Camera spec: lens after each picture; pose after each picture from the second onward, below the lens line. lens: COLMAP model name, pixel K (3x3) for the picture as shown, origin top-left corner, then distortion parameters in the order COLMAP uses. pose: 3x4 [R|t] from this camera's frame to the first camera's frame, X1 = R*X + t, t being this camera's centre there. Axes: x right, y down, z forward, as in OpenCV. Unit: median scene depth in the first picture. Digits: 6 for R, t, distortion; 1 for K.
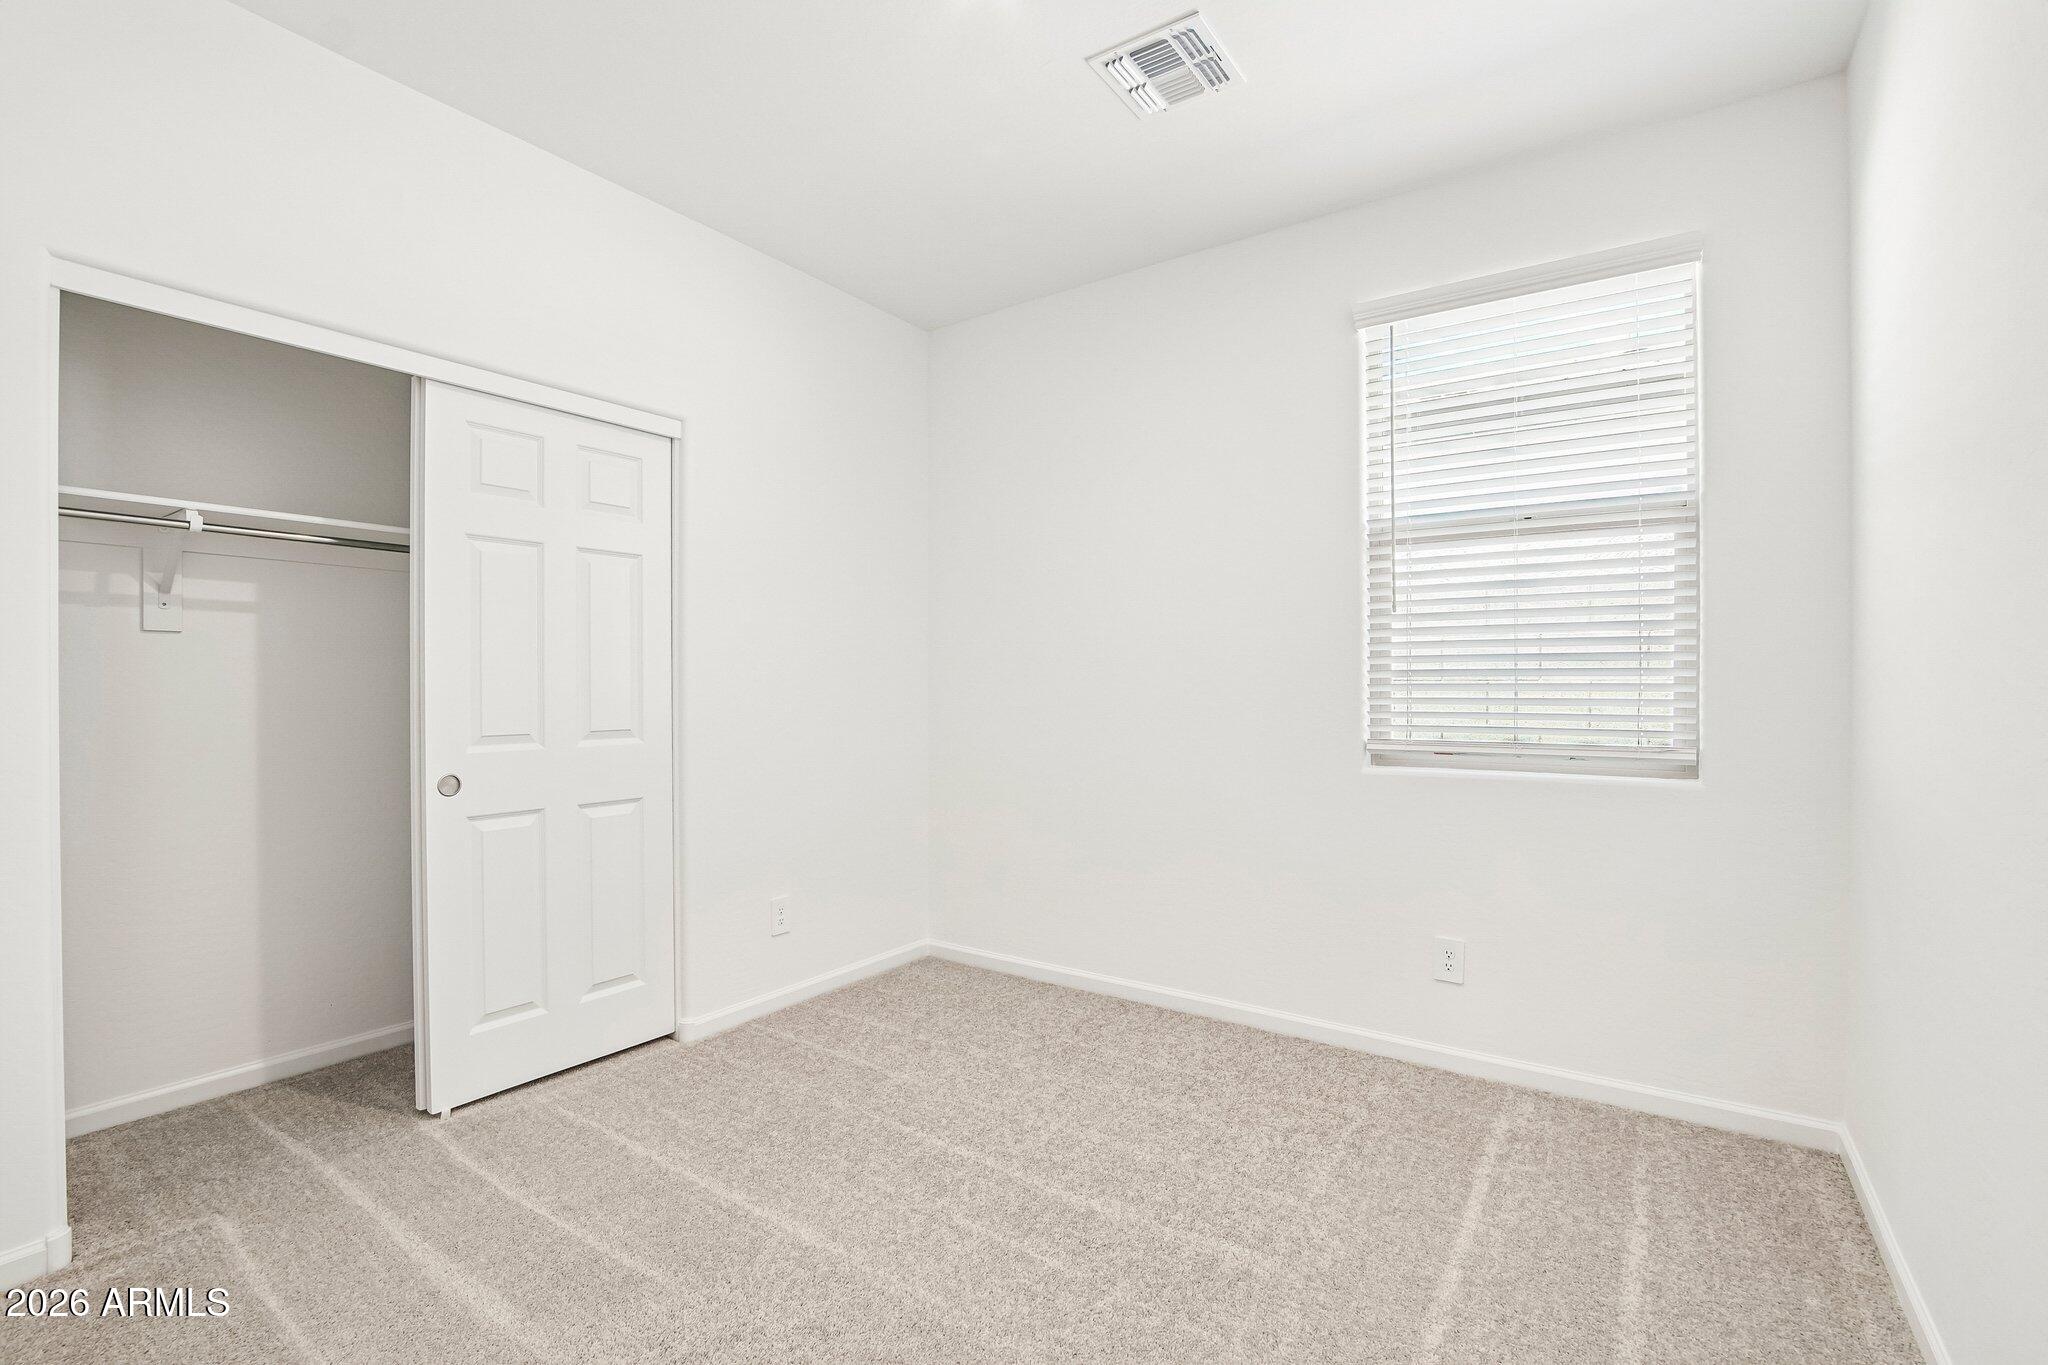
lens RADIAL K [[921.6, 0, 1010.0], [0, 921.6, 688.2], [0, 0, 1]] dist [-0.024575, 0.004295]
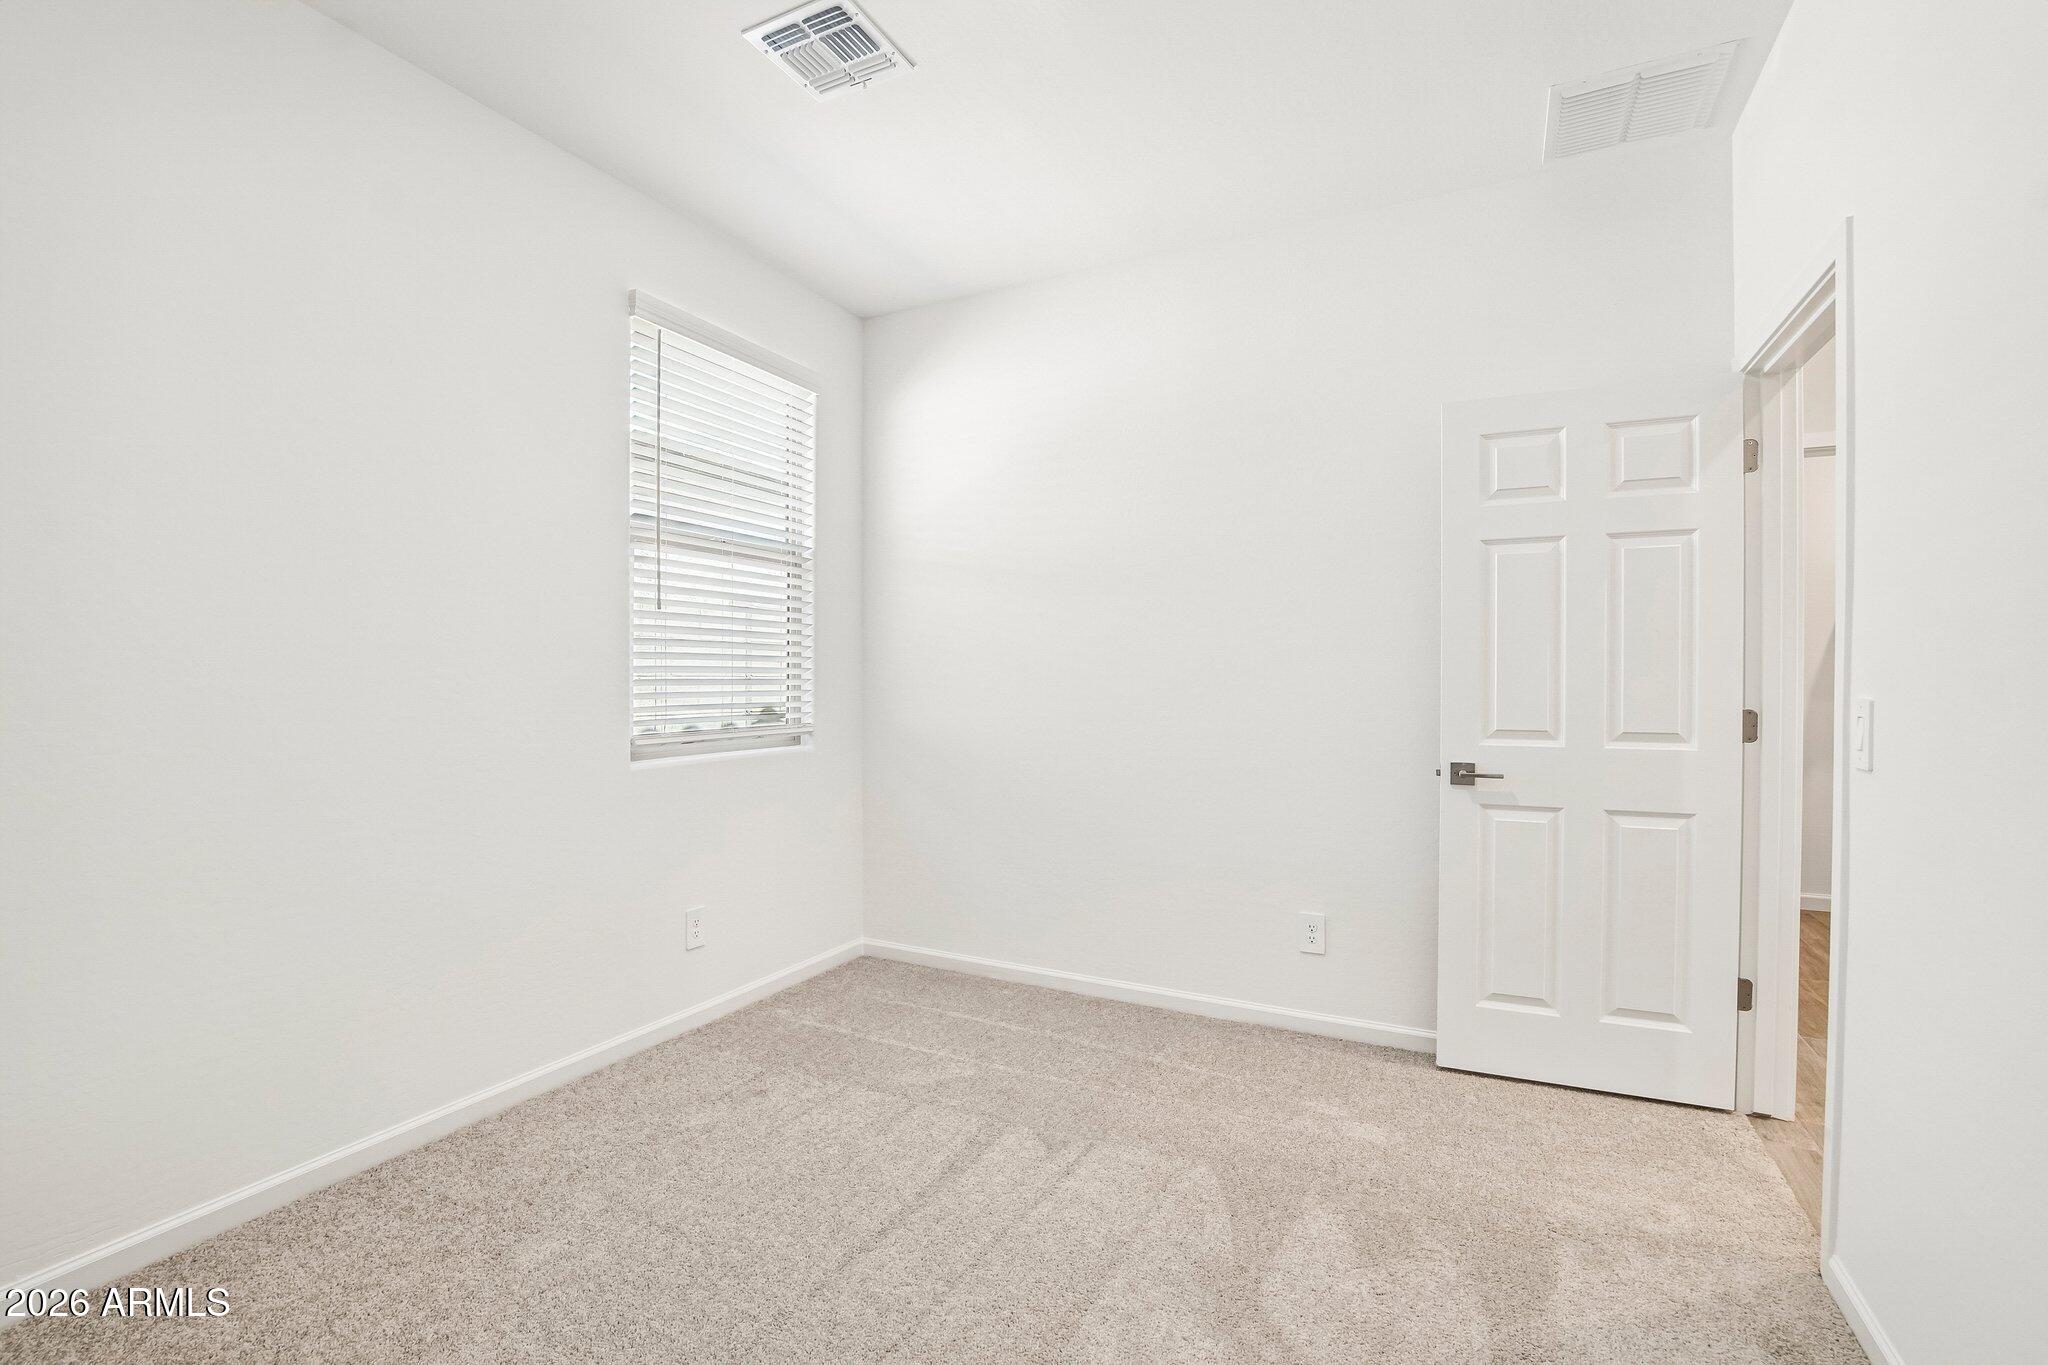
lens RADIAL K [[921.6, 0, 1010.0], [0, 921.6, 688.2], [0, 0, 1]] dist [-0.024575, 0.004295]
pose [[-0.132049, -0.013309, 0.991154, -0.711098], [0.002355, 0.999903, 0.013740, -0.008624], [-0.991240, 0.004148, -0.132005, 0.813223]]
